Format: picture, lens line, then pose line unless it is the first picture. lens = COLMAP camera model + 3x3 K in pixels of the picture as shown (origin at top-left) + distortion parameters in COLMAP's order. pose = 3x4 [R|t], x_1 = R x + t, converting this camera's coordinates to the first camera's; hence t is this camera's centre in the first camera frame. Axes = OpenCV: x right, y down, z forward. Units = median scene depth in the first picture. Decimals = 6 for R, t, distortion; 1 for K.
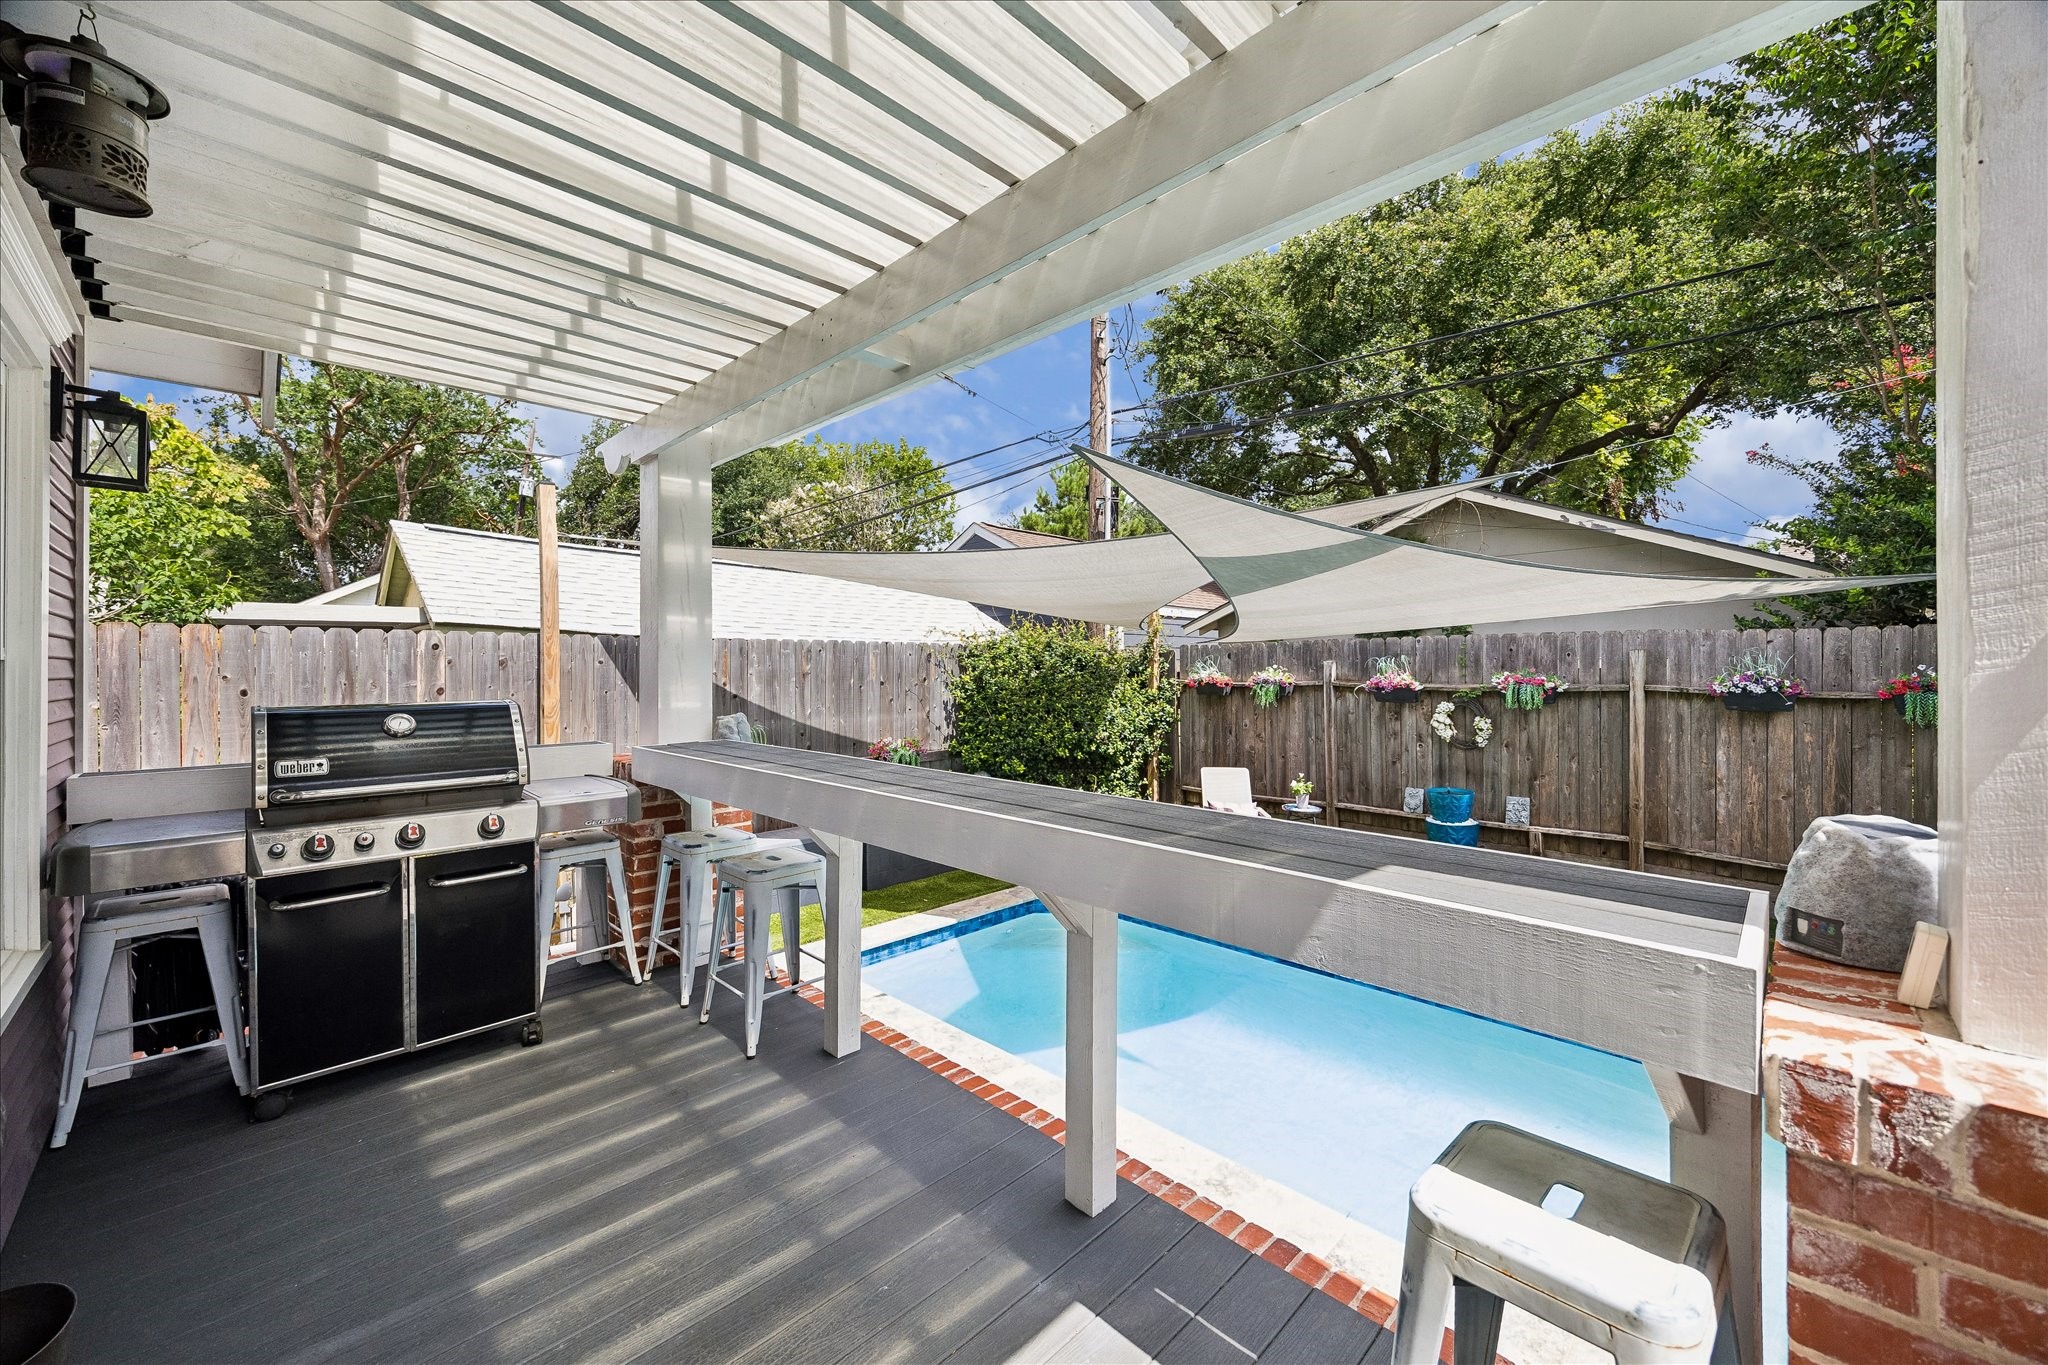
lens RADIAL K [[780.0, 0, 1014.1], [0, 780.0, 670.2], [0, 0, 1]] dist [-0.000098, 0.000108]
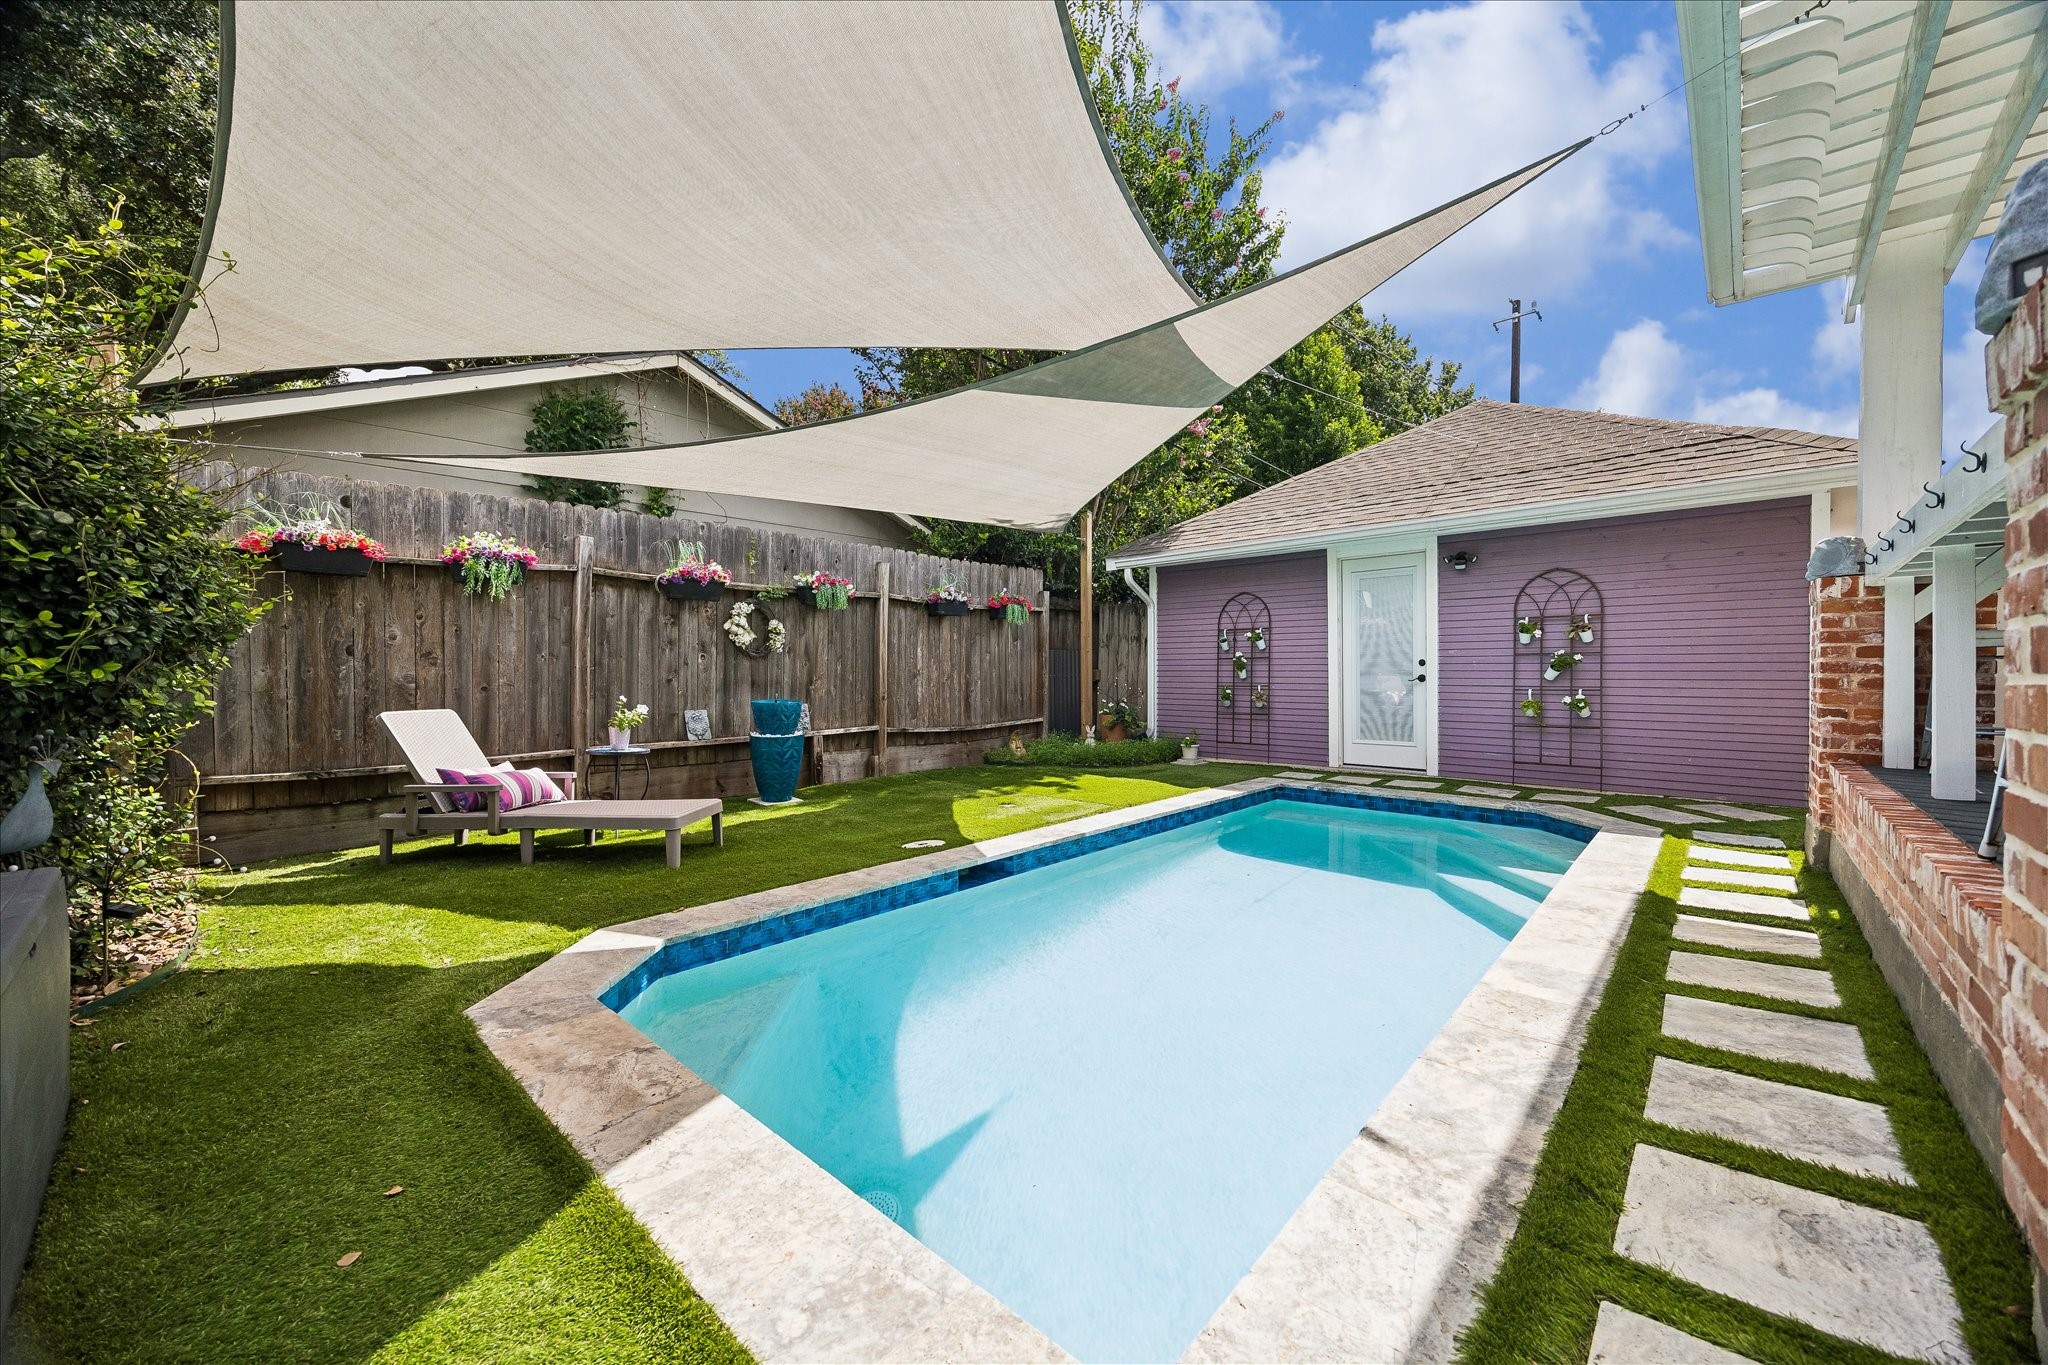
lens RADIAL K [[780.0, 0, 1032.0], [0, 780.0, 677.2], [0, 0, 1]] dist [-0.000098, 0.000108]
pose [[-0.045214, -0.005941, 0.998960, -0.335153], [0.003413, 0.999976, 0.006101, 0.124231], [-0.998971, 0.003686, -0.045193, 0.752092]]
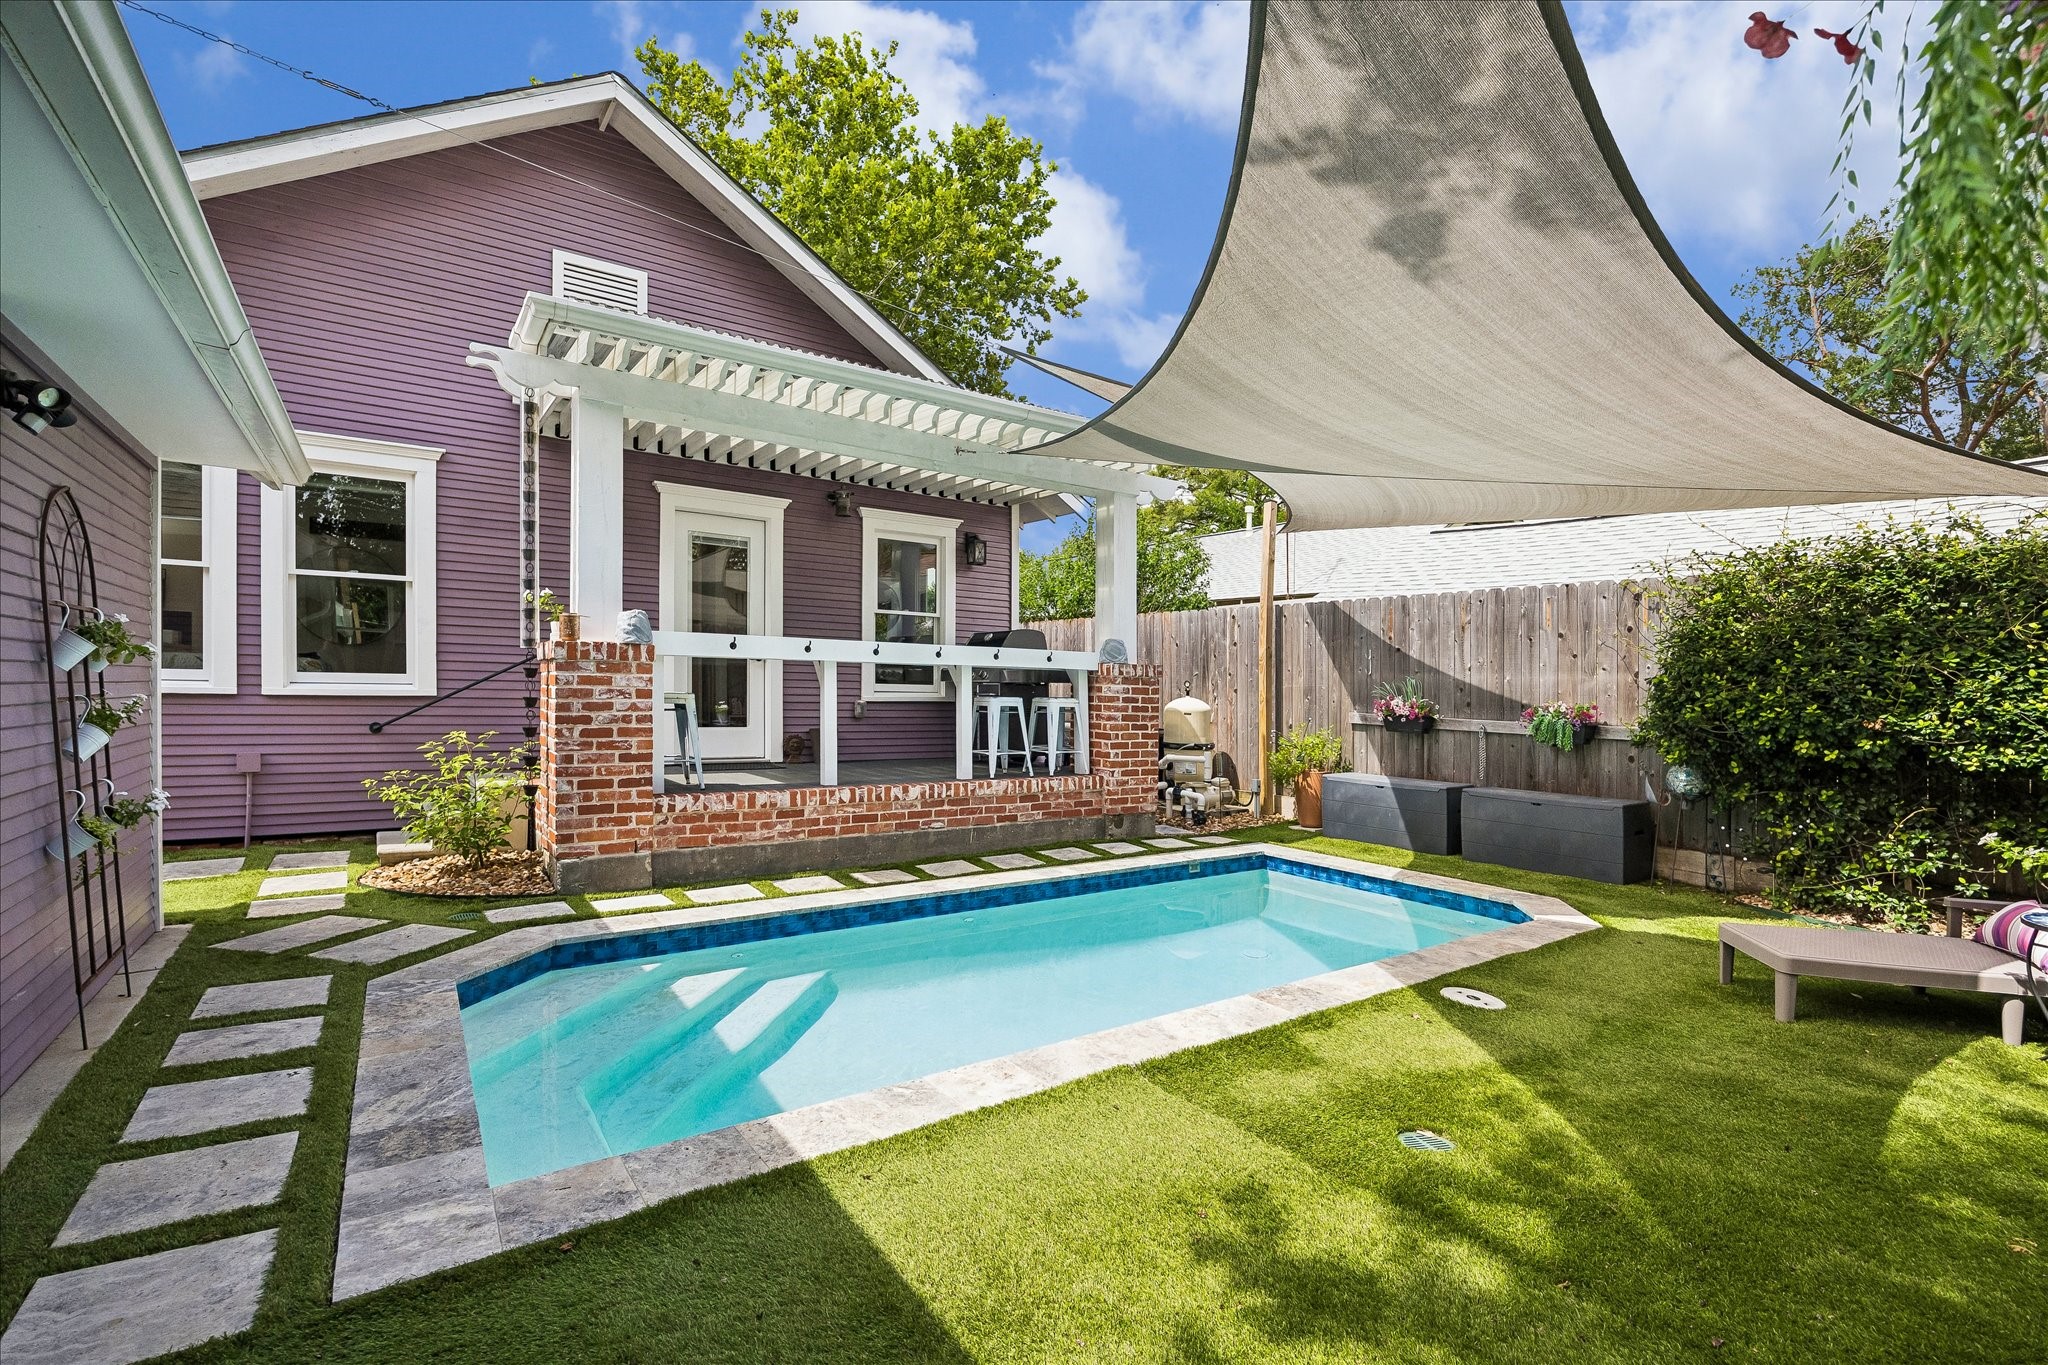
lens RADIAL K [[986.1, 0, 1037.0], [0, 986.1, 676.6], [0, 0, 1]] dist [-0.013845, 0.005151]
pose [[-0.150787, -0.013014, -0.988481, 0.970411], [-0.025240, 0.999638, -0.009311, 0.087329], [0.988244, 0.023545, -0.151061, 0.645105]]
